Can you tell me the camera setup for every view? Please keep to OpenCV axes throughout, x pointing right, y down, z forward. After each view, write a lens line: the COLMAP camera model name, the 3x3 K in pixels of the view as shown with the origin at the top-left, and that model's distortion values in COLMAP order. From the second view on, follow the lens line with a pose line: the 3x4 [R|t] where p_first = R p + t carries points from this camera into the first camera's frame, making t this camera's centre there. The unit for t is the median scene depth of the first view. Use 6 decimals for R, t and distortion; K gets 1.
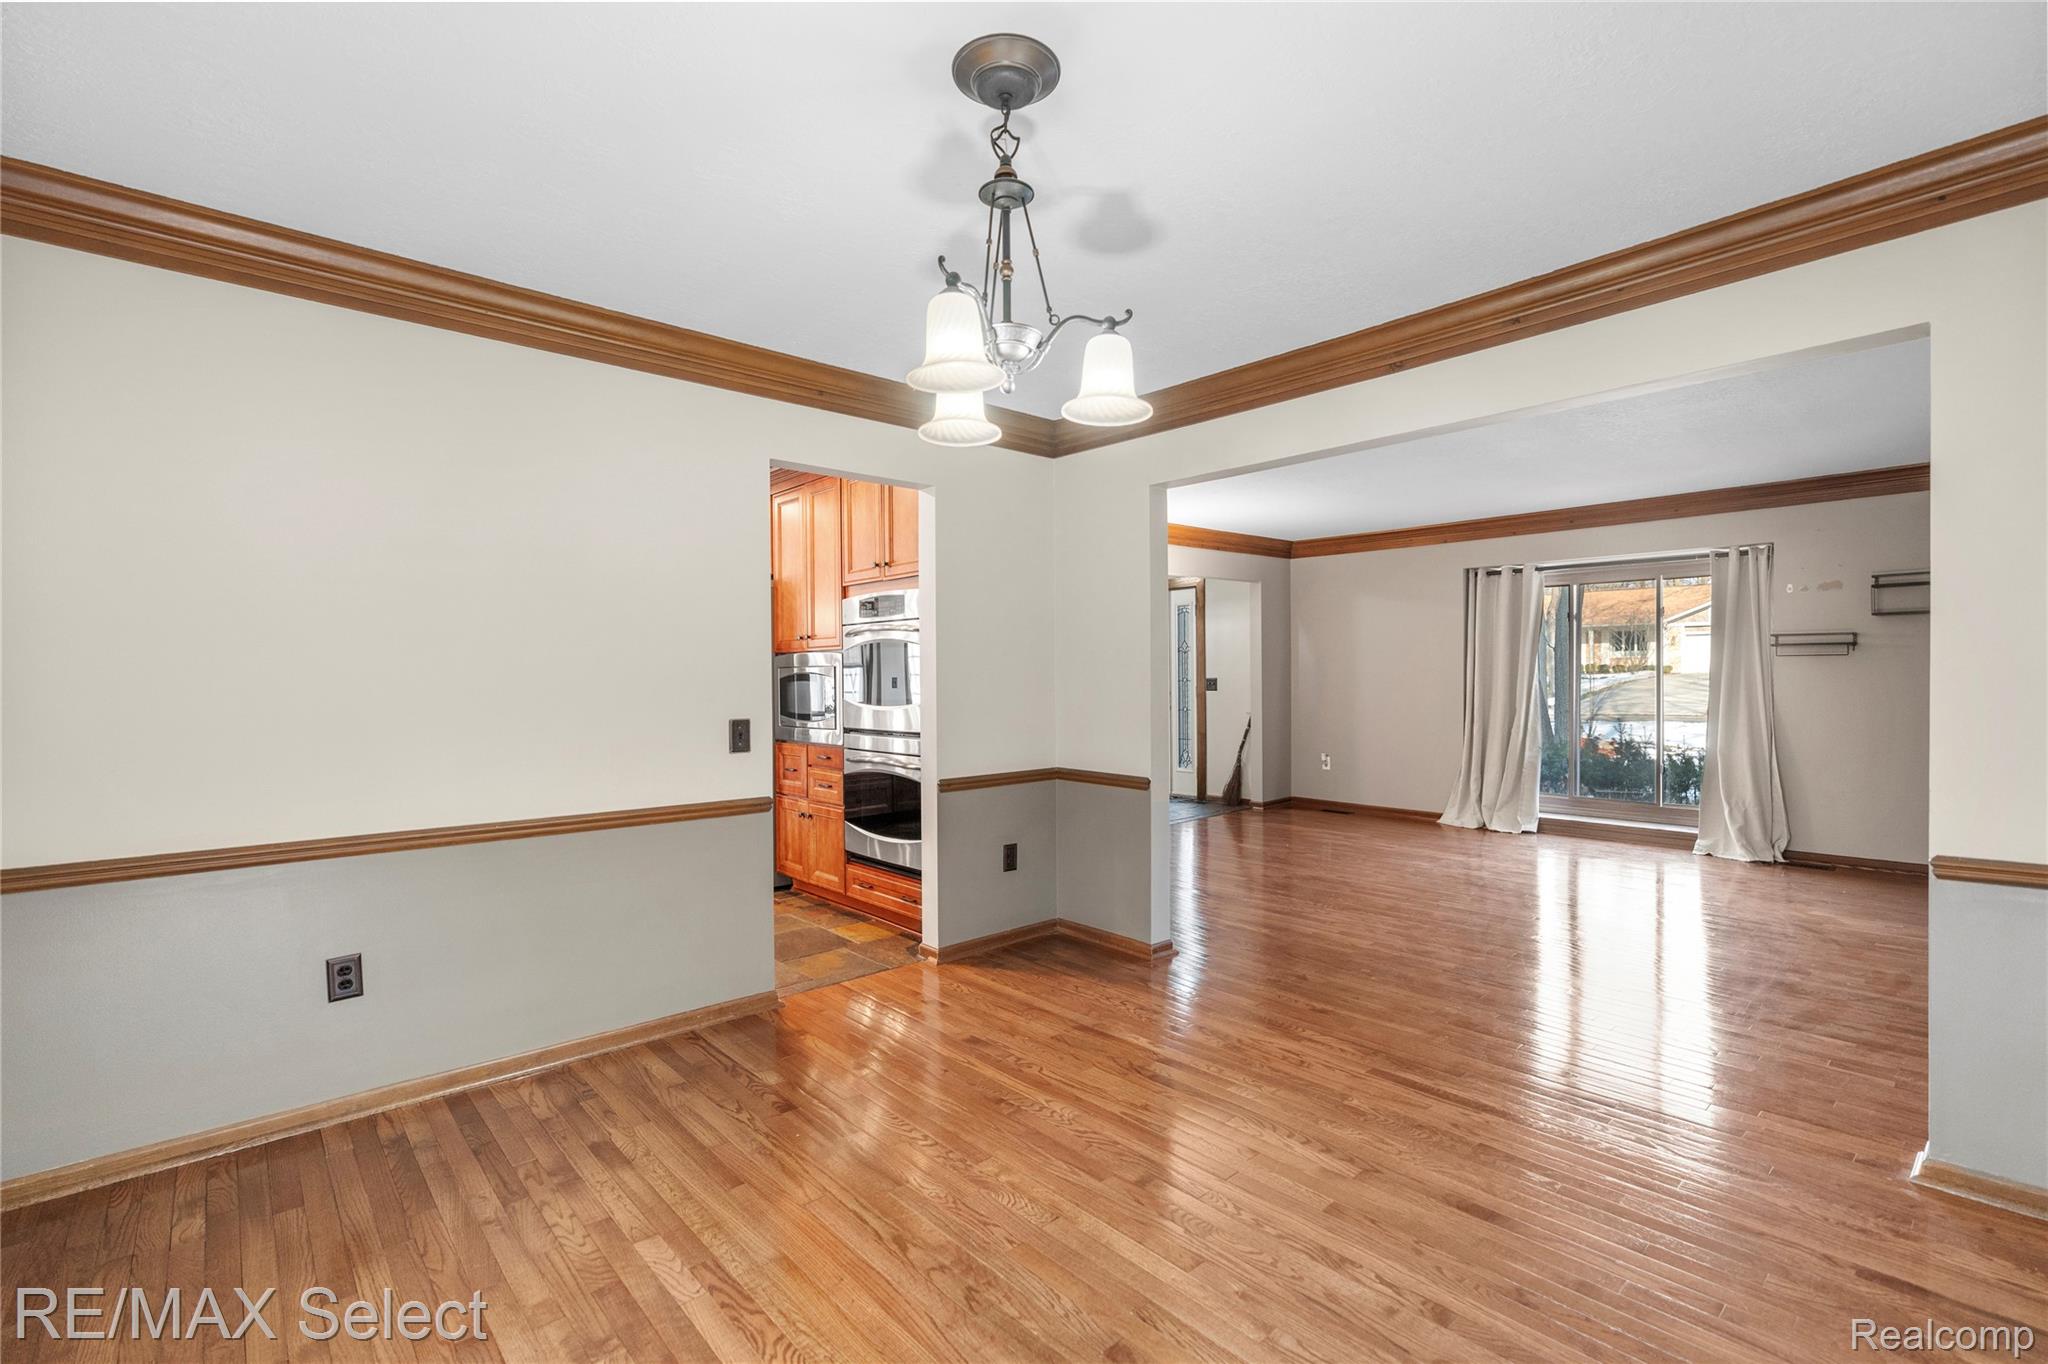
lens RADIAL K [[922.7, 0, 1030.4], [0, 922.7, 677.0], [0, 0, 1]] dist [-0.011734, 0.003855]
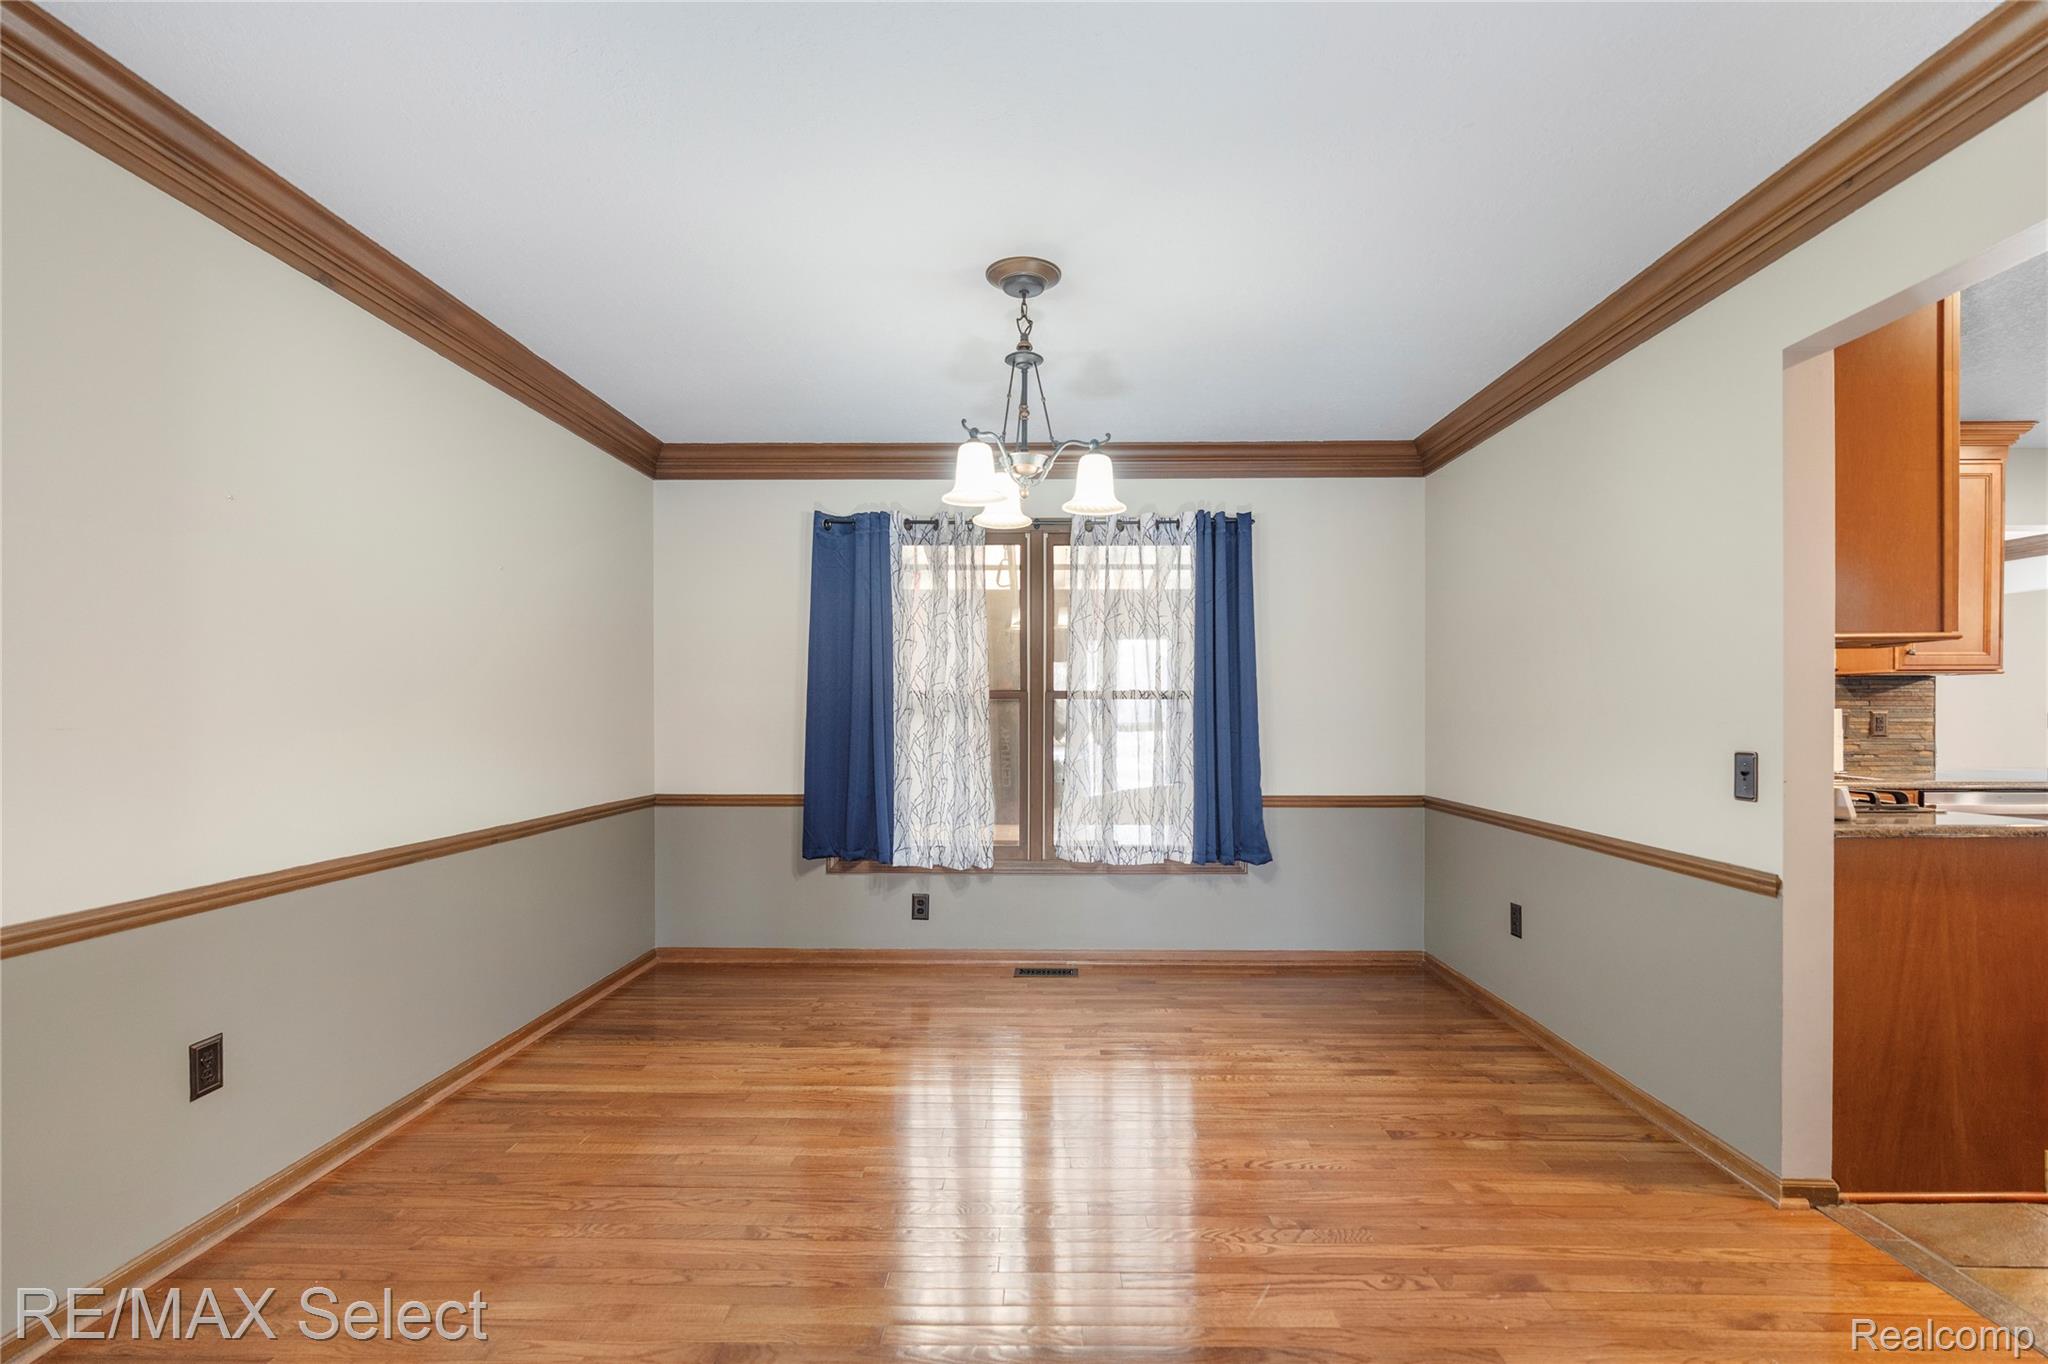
lens RADIAL K [[922.7, 0, 1028.9], [0, 922.7, 699.8], [0, 0, 1]] dist [-0.011734, 0.003855]
pose [[-0.676091, 0.000369, -0.736818, 0.420302], [0.004762, 0.999981, -0.003869, 0.005240], [0.736803, -0.006125, -0.676080, 0.804748]]
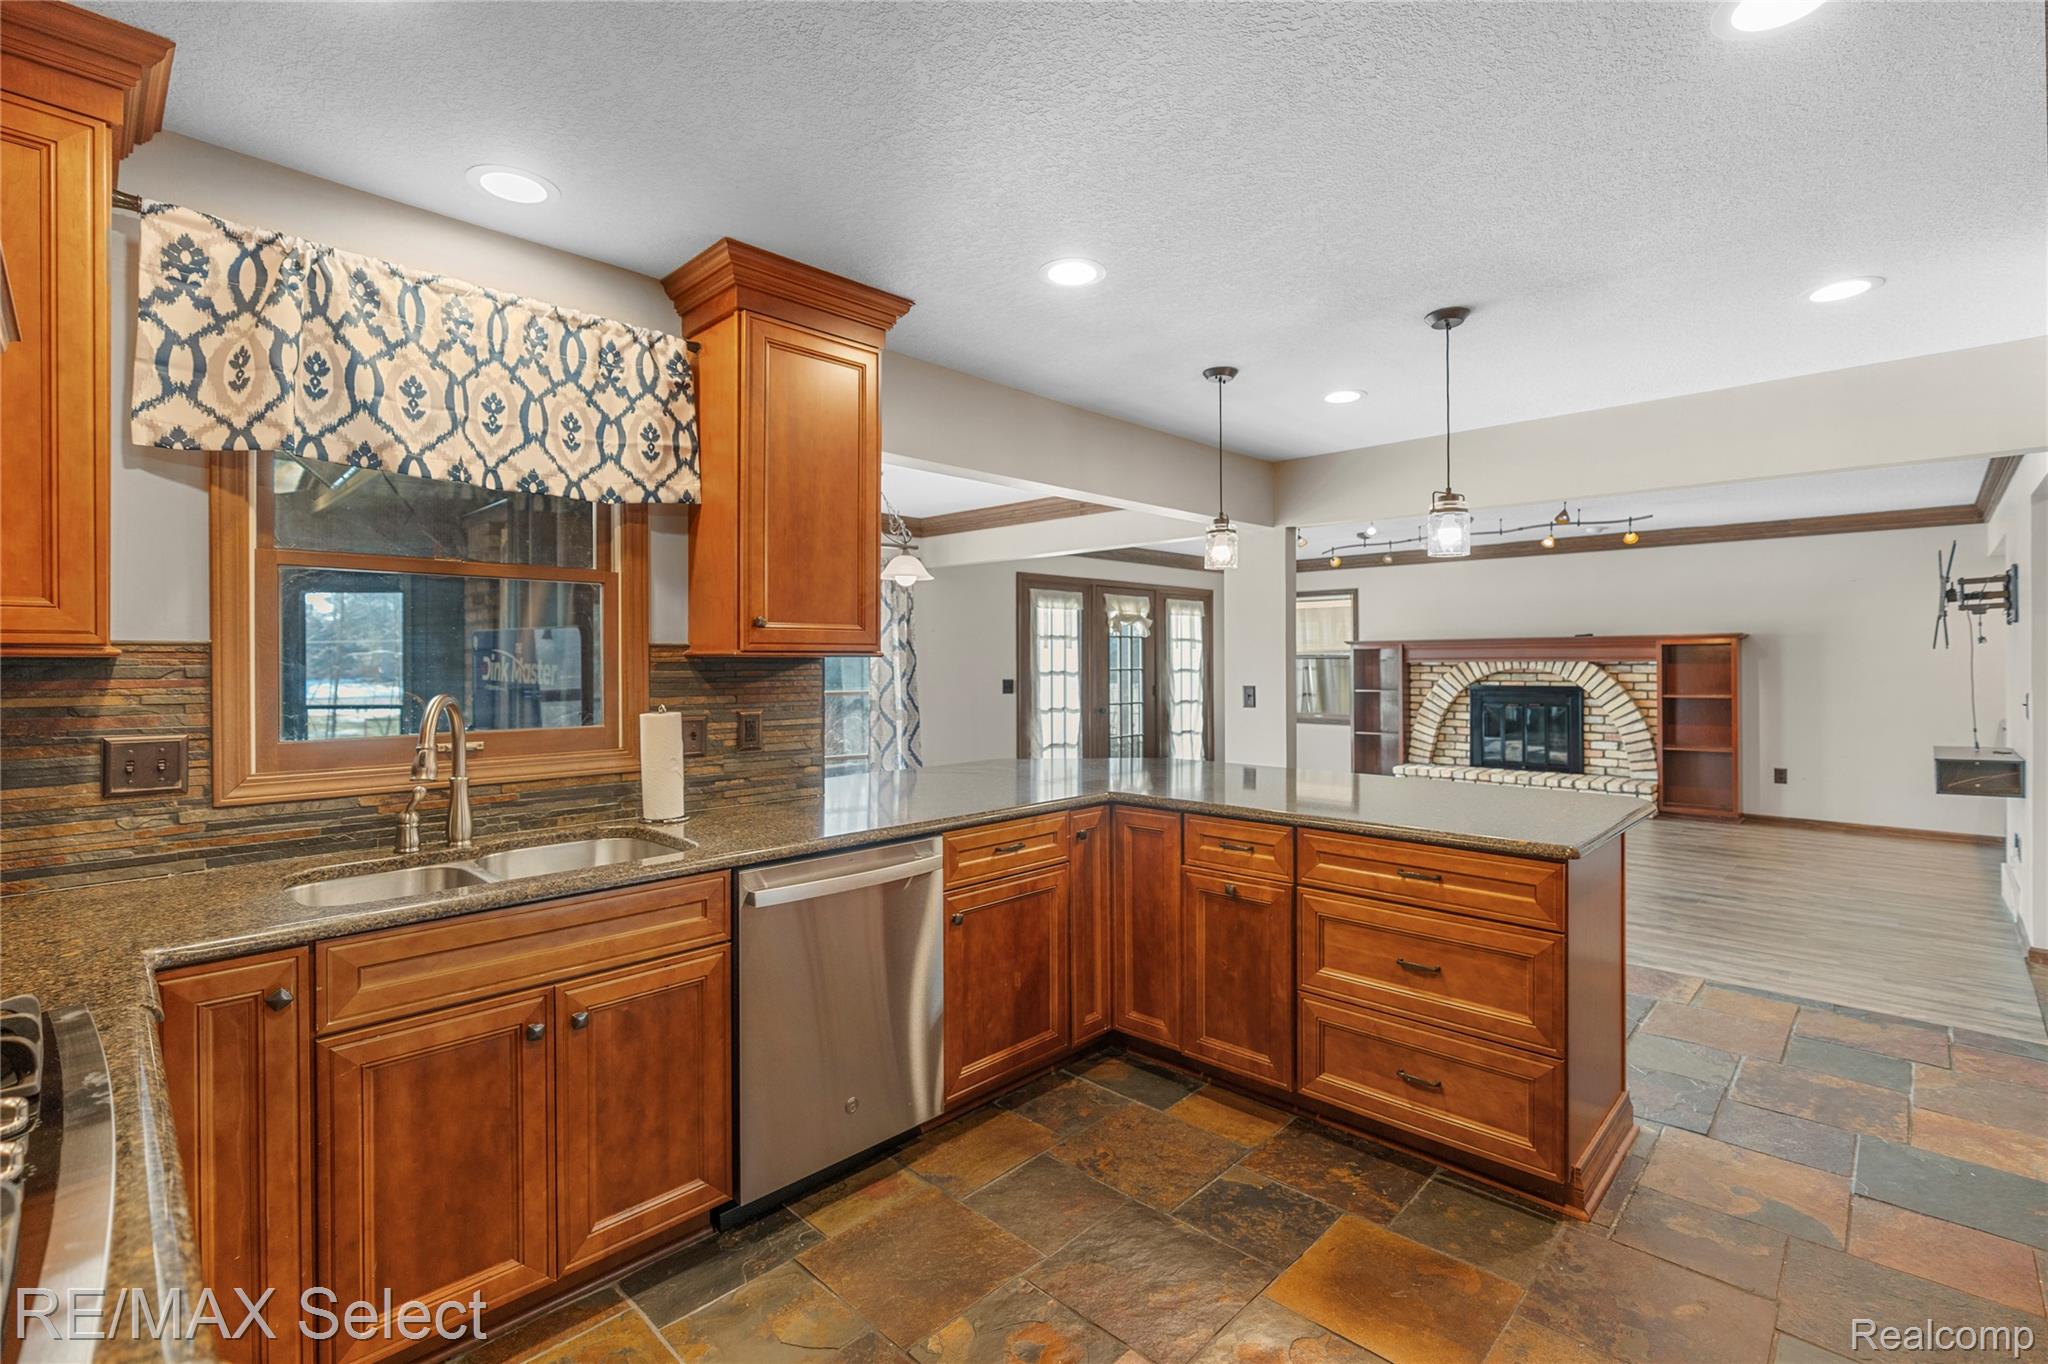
lens RADIAL K [[922.7, 0, 1031.1], [0, 922.7, 660.5], [0, 0, 1]] dist [-0.011734, 0.003855]
pose [[0.068310, 0.007507, -0.997636, -0.250099], [0.002319, 0.999968, 0.007684, -0.021671], [0.997661, -0.002838, 0.068291, 0.962243]]
